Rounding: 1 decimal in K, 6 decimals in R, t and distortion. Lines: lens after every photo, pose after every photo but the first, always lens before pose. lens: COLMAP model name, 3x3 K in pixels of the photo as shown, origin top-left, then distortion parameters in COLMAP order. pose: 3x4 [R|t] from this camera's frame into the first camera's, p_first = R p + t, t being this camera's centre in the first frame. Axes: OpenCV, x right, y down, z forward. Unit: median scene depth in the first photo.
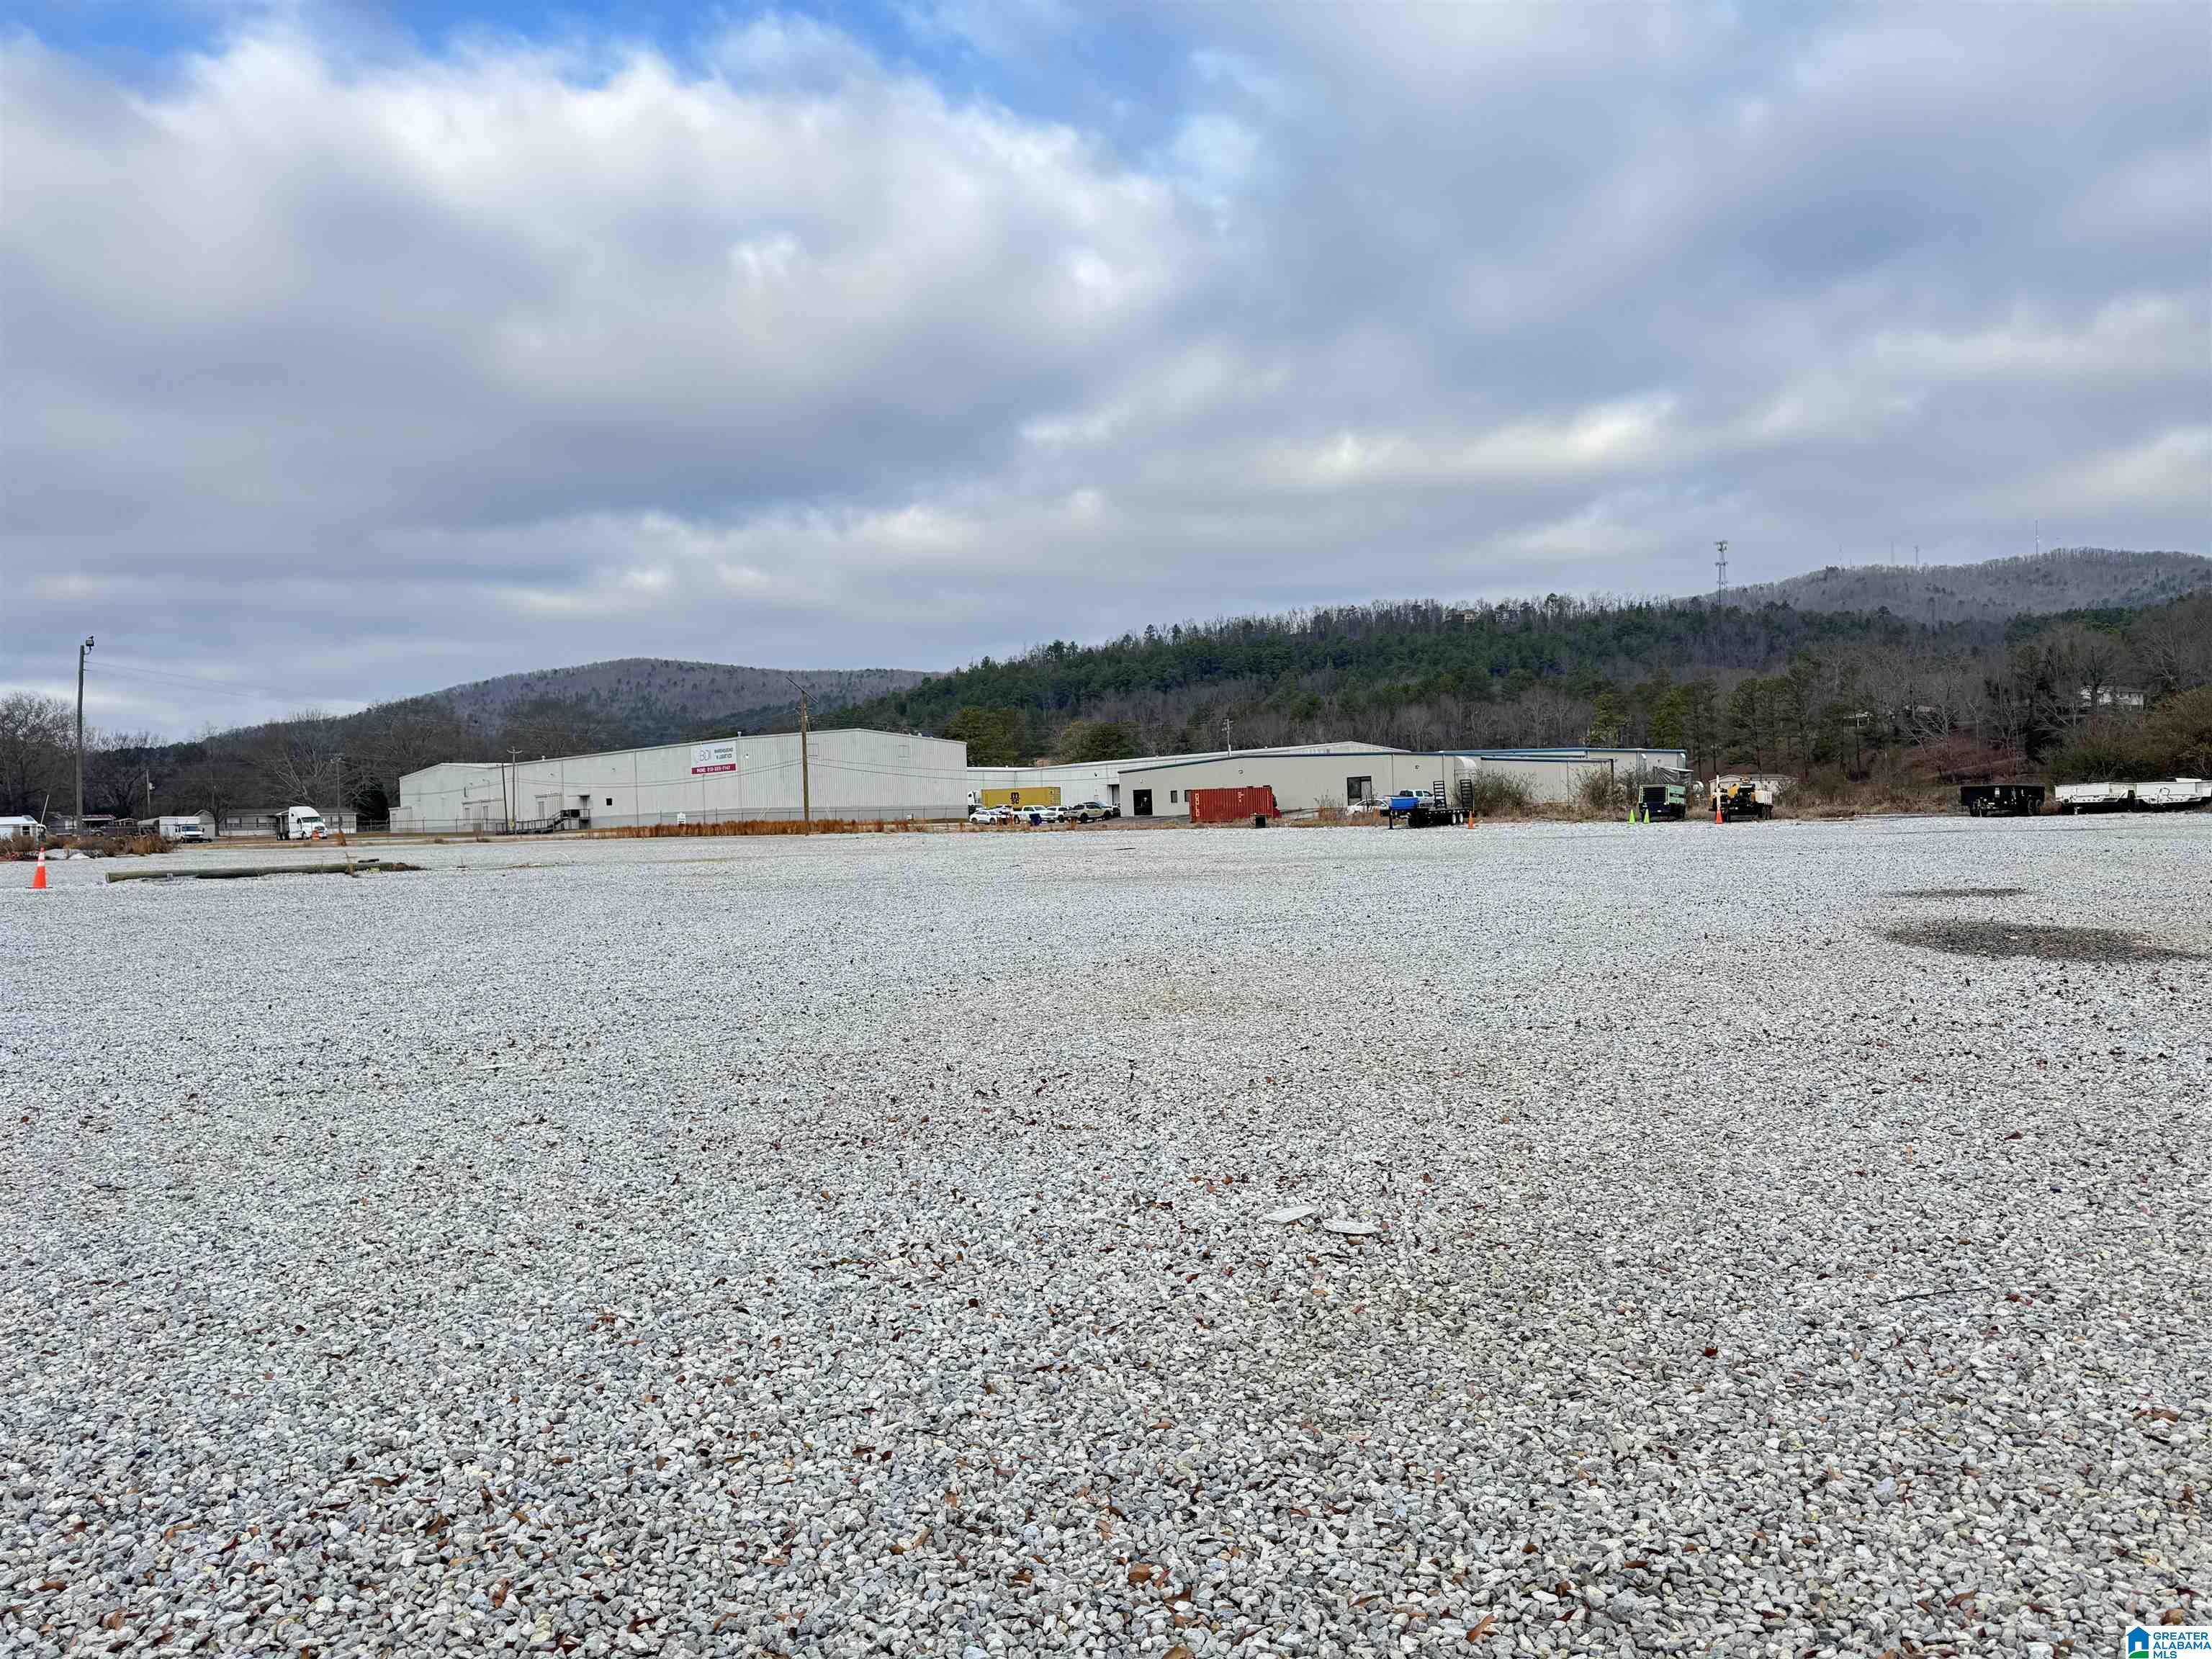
lens RADIAL K [[1543.0, 0, 1095.7], [0, 1543.0, 820.8], [0, 0, 1]] dist [0.048715, -0.050281]
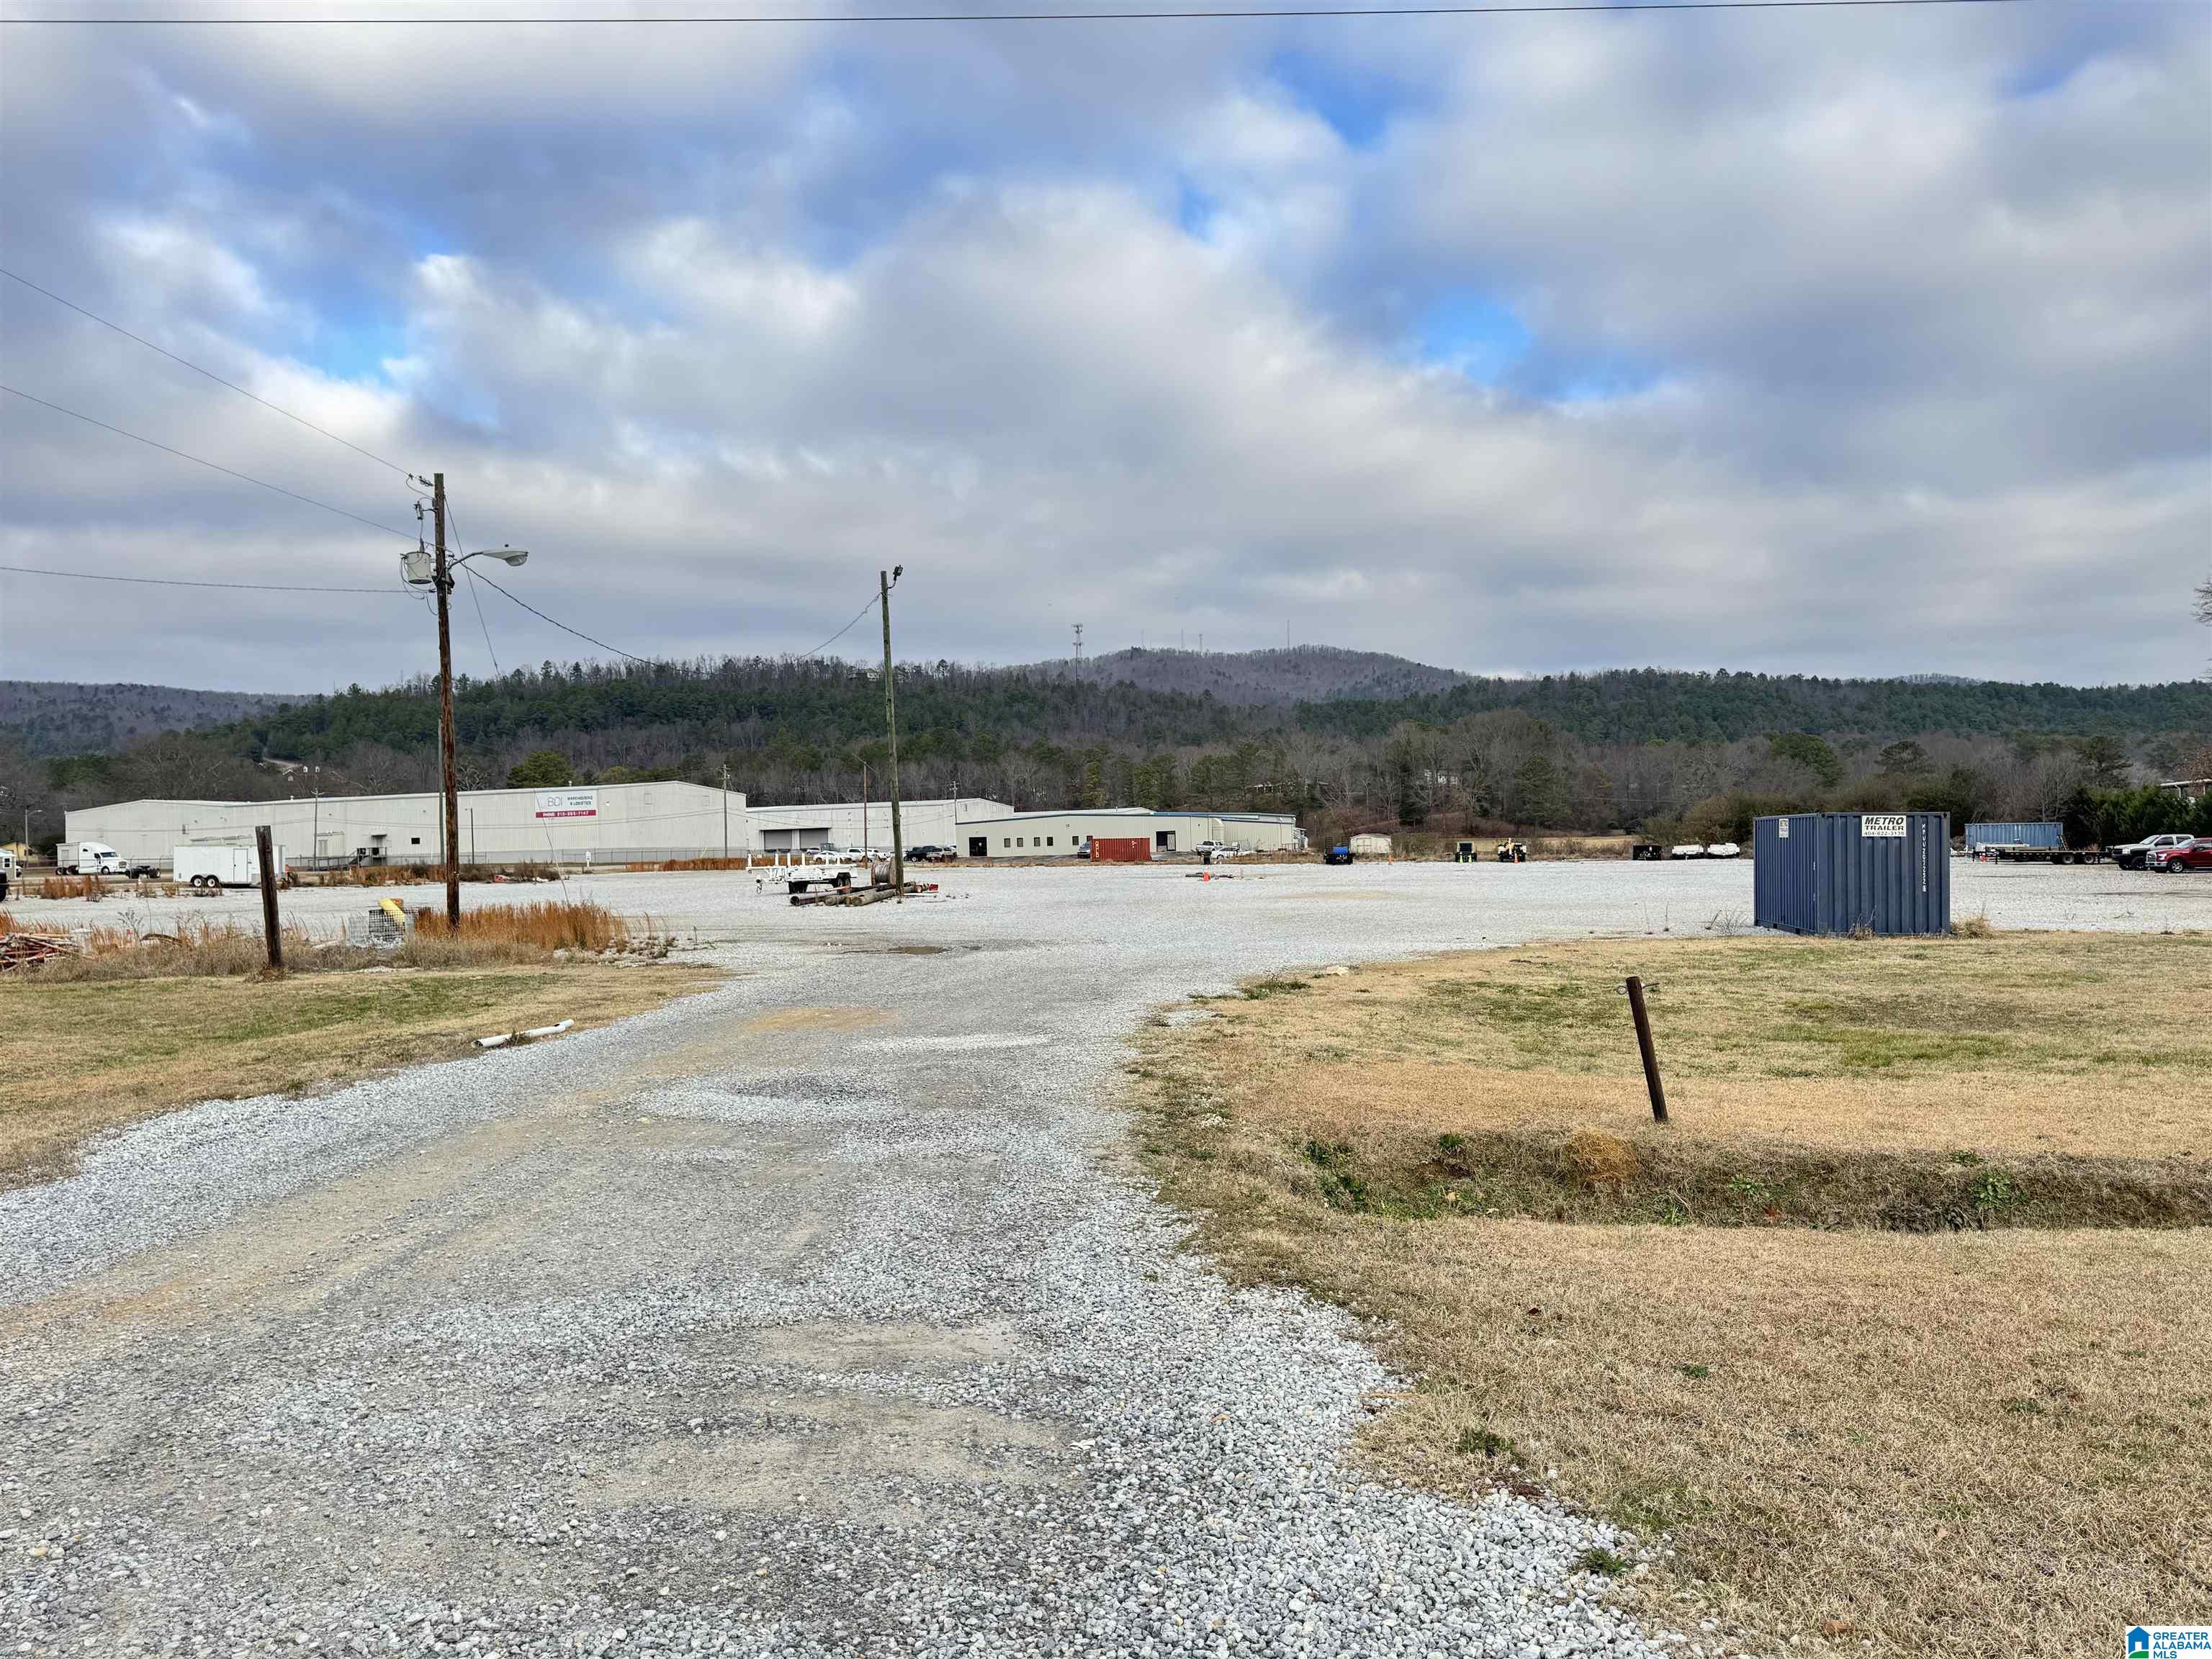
lens RADIAL K [[1543.0, 0, 1120.5], [0, 1543.0, 838.4], [0, 0, 1]] dist [0.048715, -0.050281]
pose [[0.898856, 0.013367, 0.438039, -0.220439], [-0.005621, 0.999804, -0.018974, 0.002544], [-0.438207, 0.014593, 0.898755, -0.121215]]
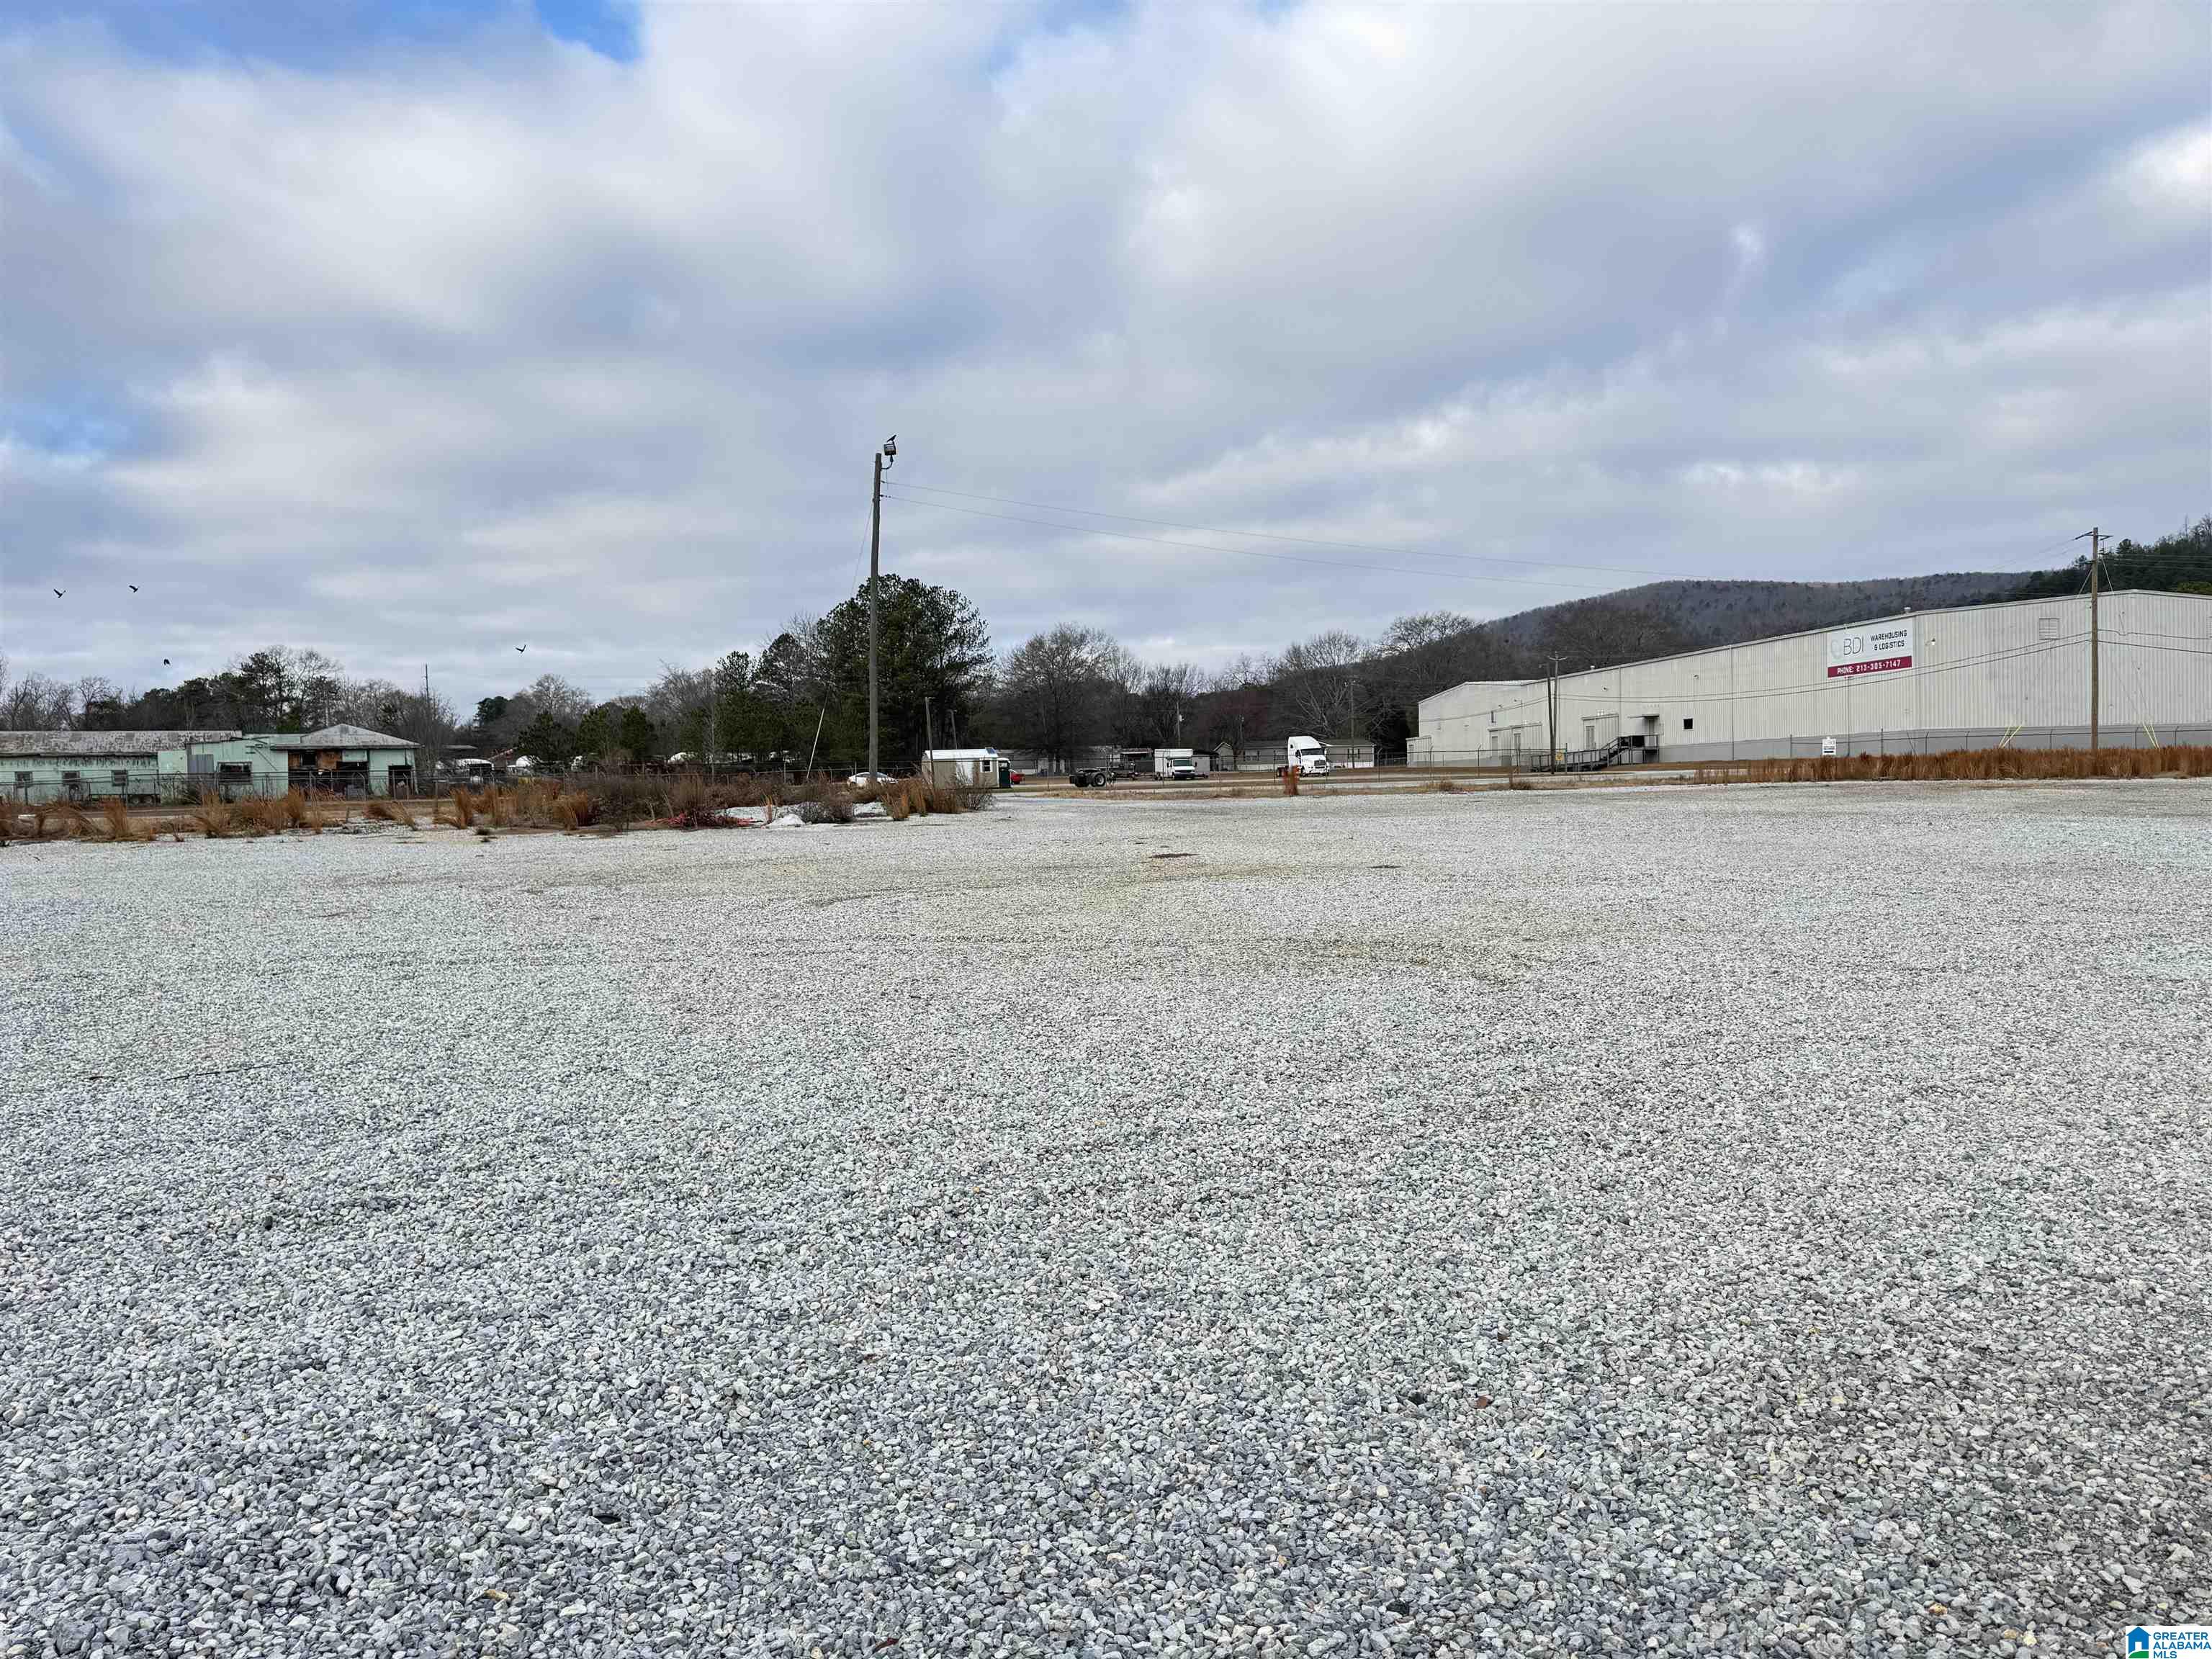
lens RADIAL K [[1543.0, 0, 1129.6], [0, 1543.0, 834.4], [0, 0, 1]] dist [0.048715, -0.050281]
pose [[0.816131, 0.027015, -0.577235, -0.073205], [0.003576, 0.998651, 0.051794, 0.000193], [0.577856, -0.044335, 0.814934, 0.181997]]
